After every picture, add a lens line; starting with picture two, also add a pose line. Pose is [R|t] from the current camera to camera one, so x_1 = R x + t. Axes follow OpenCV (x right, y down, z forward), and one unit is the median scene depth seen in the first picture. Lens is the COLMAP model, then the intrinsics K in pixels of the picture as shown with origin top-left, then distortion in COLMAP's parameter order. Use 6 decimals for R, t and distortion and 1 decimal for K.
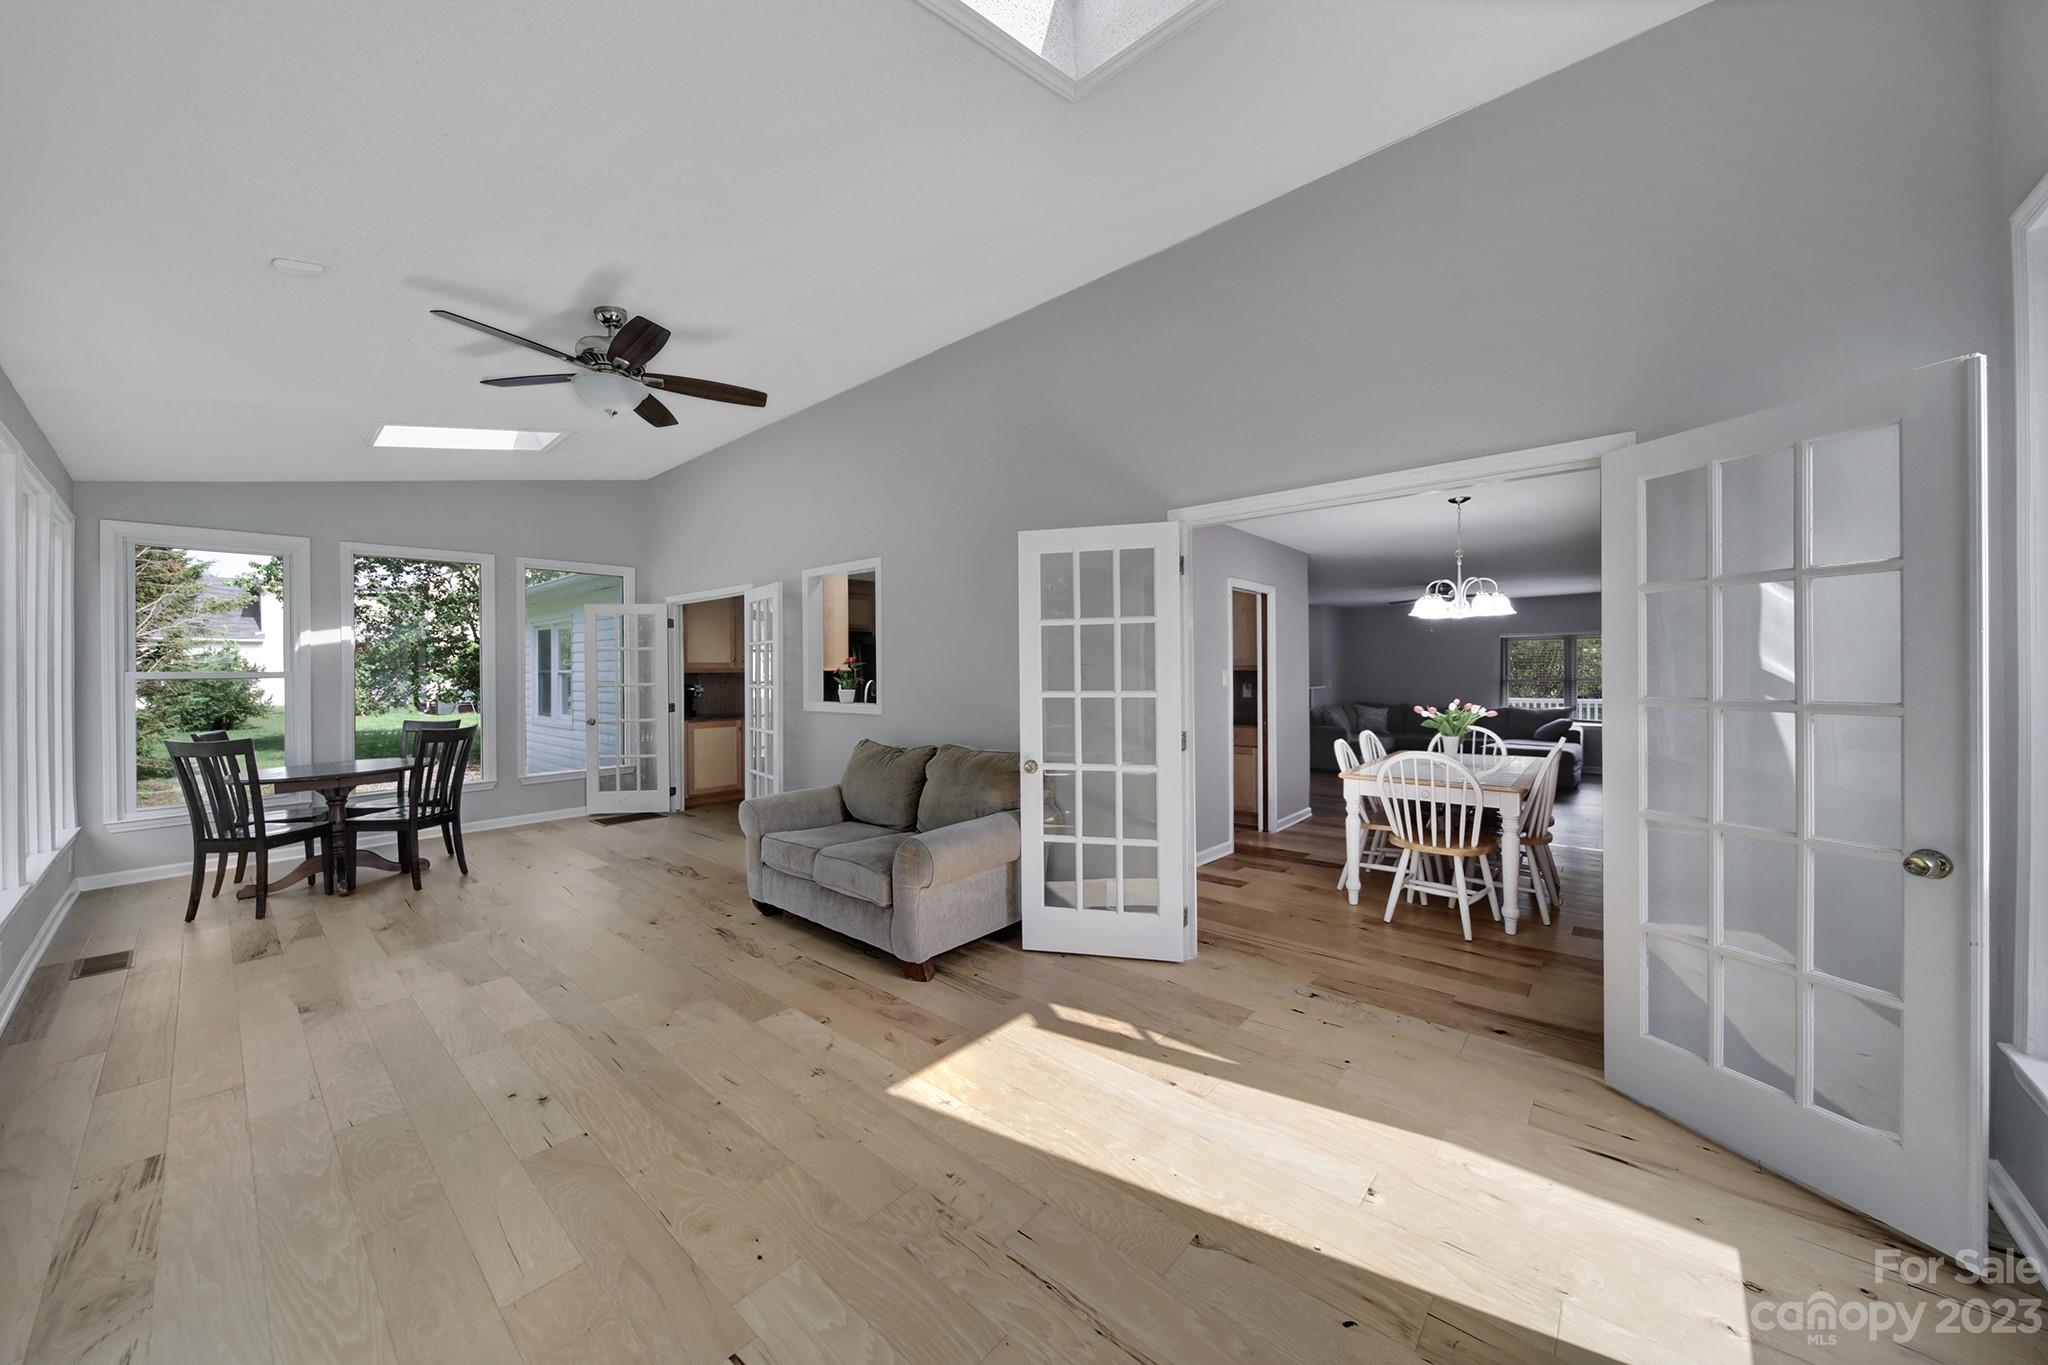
lens RADIAL K [[716.2, 0, 1025.0], [0, 716.2, 669.6], [0, 0, 1]] dist [-0.001117, -0.002336]
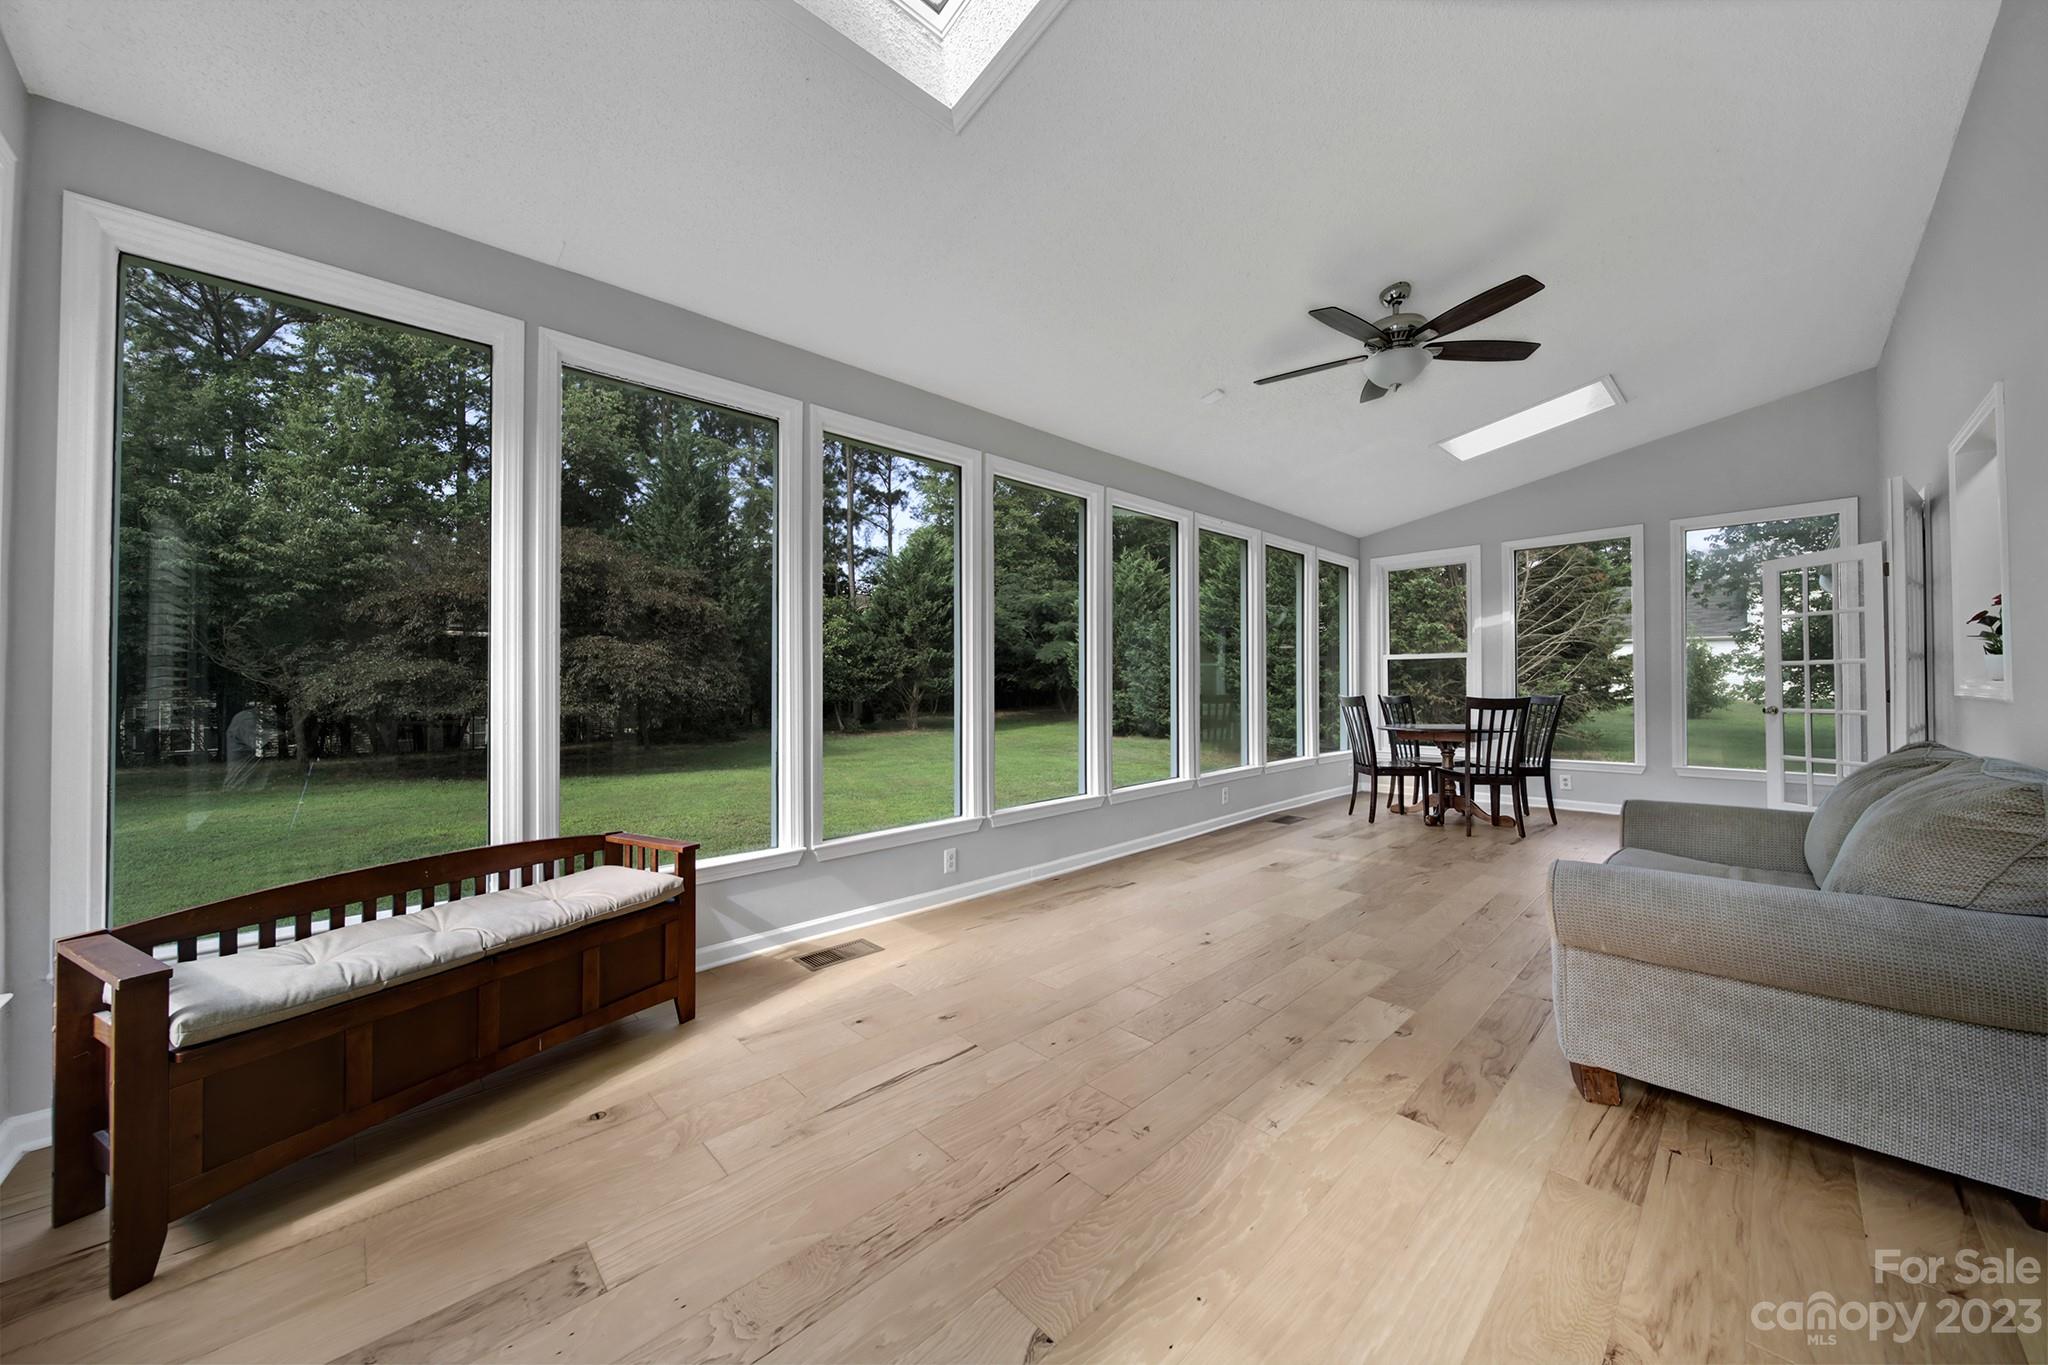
lens RADIAL K [[716.2, 0, 1025.0], [0, 716.2, 669.6], [0, 0, 1]] dist [-0.001117, -0.002336]
pose [[-0.091494, -0.003713, -0.995799, 0.493622], [0.005867, 0.999974, -0.004268, 0.055391], [0.995788, -0.006233, -0.091470, 0.530999]]
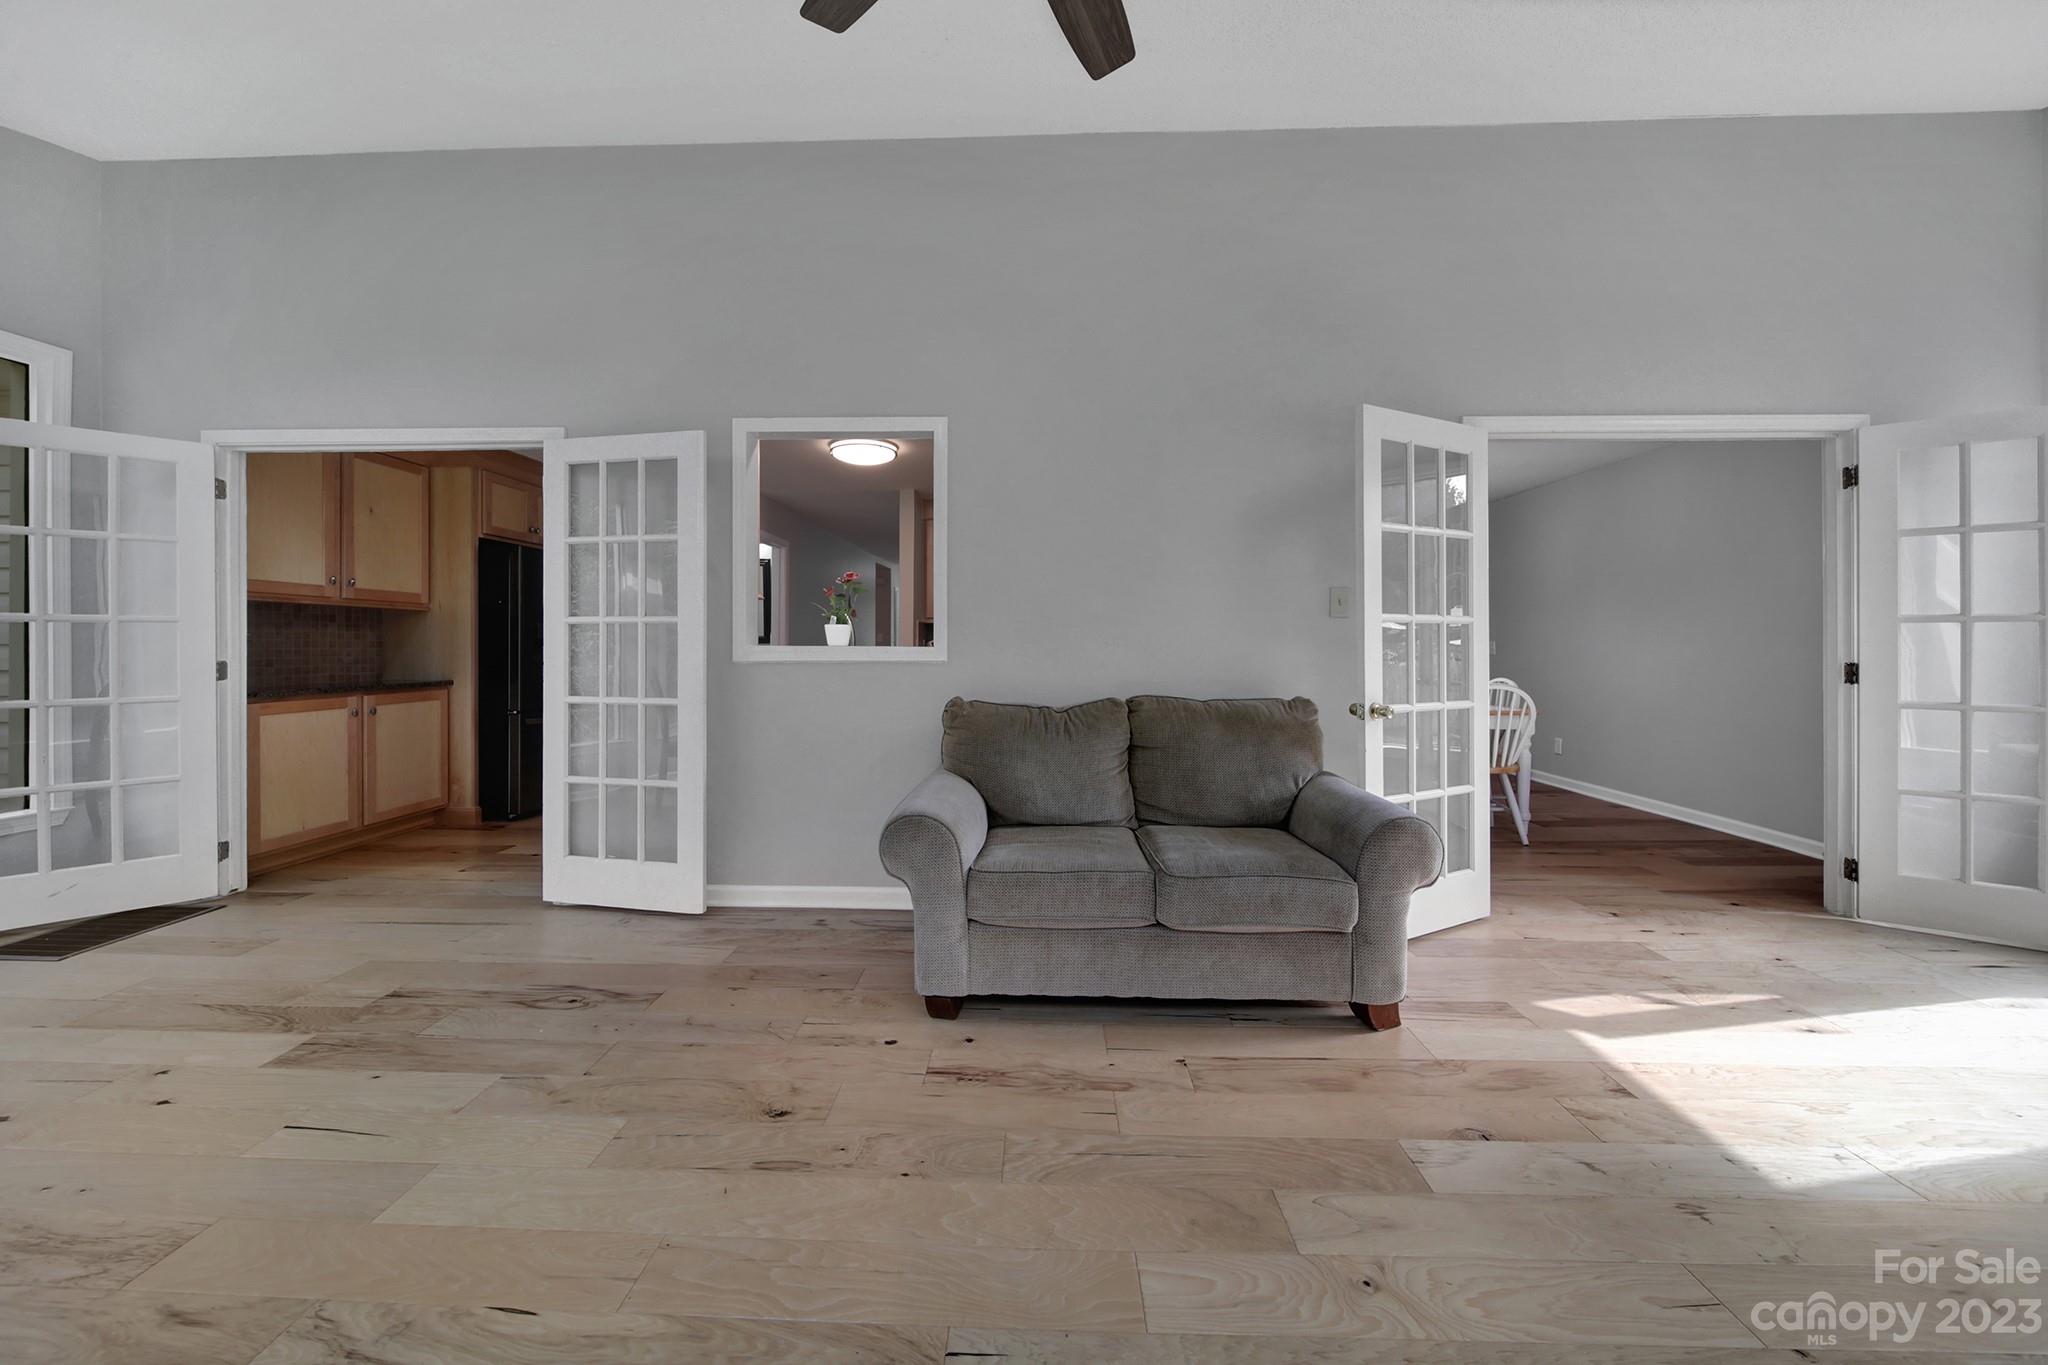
lens RADIAL K [[737.3, 0, 1032.6], [0, 737.3, 642.9], [0, 0, 1]] dist [-0.007166, -0.000081]
pose [[0.778519, 0.006537, 0.627587, -0.795921], [-0.006326, 0.999977, -0.002568, 0.068711], [-0.627590, -0.001971, 0.778542, 0.627864]]
